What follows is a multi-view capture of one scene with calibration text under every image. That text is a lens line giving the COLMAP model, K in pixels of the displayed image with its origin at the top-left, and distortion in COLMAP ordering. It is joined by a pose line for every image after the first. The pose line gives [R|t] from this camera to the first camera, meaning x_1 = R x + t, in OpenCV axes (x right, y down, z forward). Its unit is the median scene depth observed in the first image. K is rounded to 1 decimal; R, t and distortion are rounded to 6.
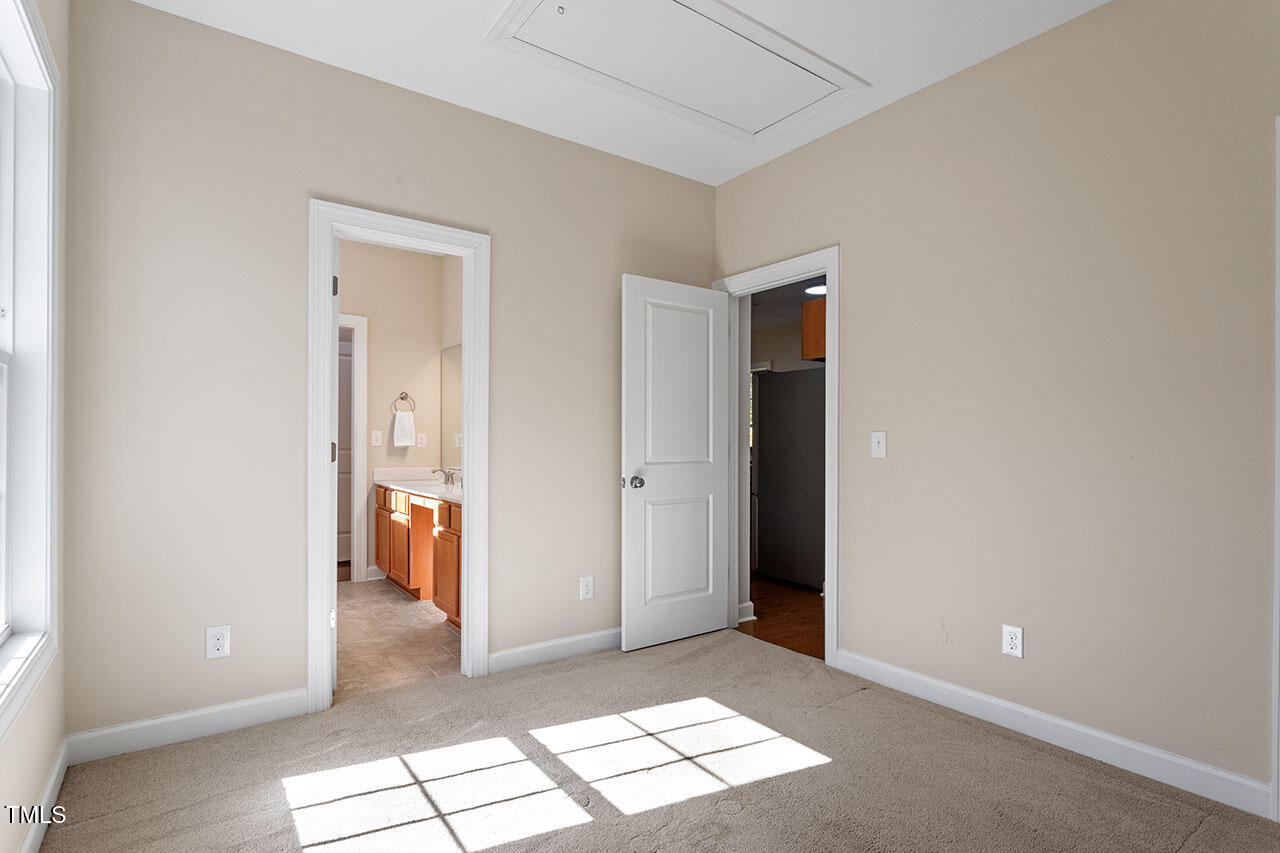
lens RADIAL K [[642.7, 0, 637.1], [0, 642.7, 432.5], [0, 0, 1]] dist [0.003282, 0.000485]
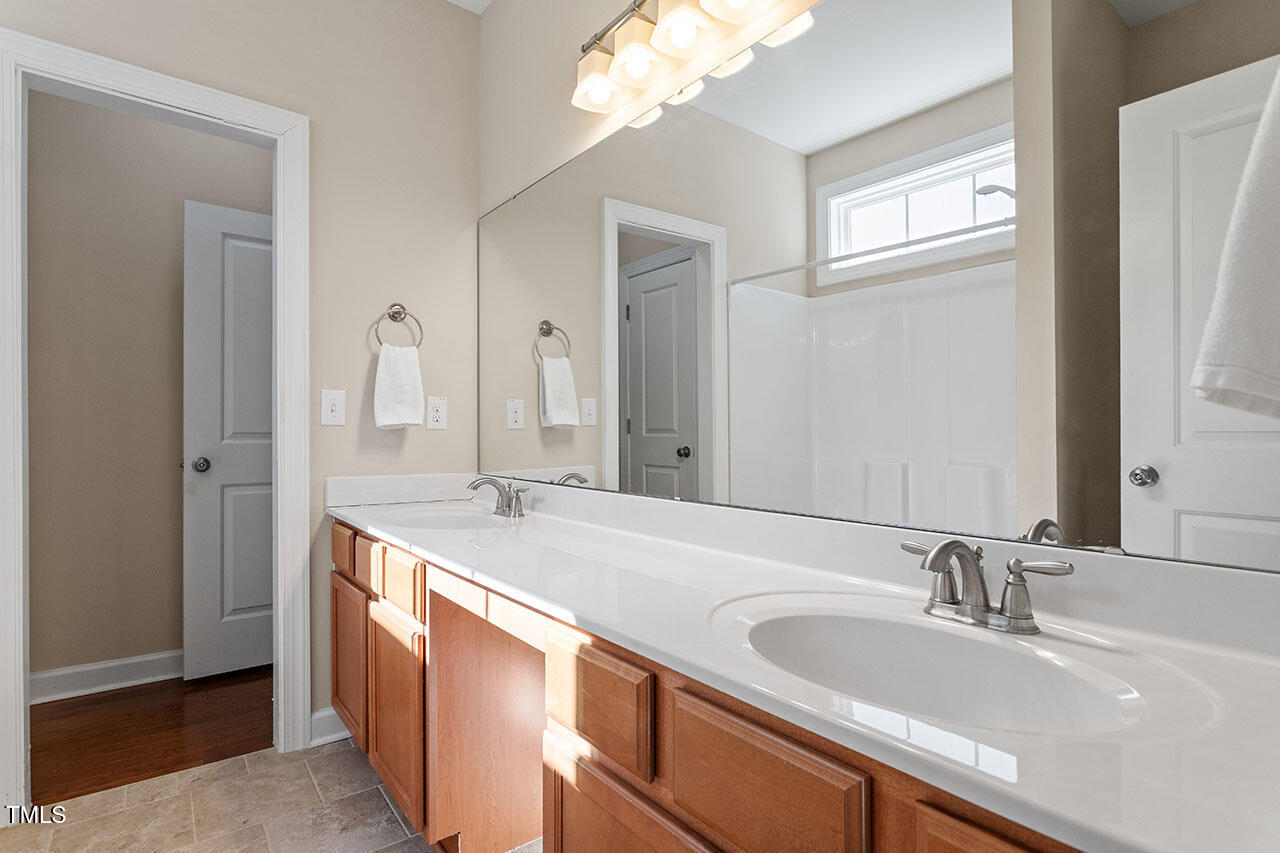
lens RADIAL K [[642.7, 0, 642.1], [0, 642.7, 426.0], [0, 0, 1]] dist [0.003282, 0.000485]
pose [[0.999045, -0.002391, 0.043626, -0.221798], [0.002168, 0.999984, 0.005154, 0.020106], [-0.043638, -0.005055, 0.999035, 0.571547]]
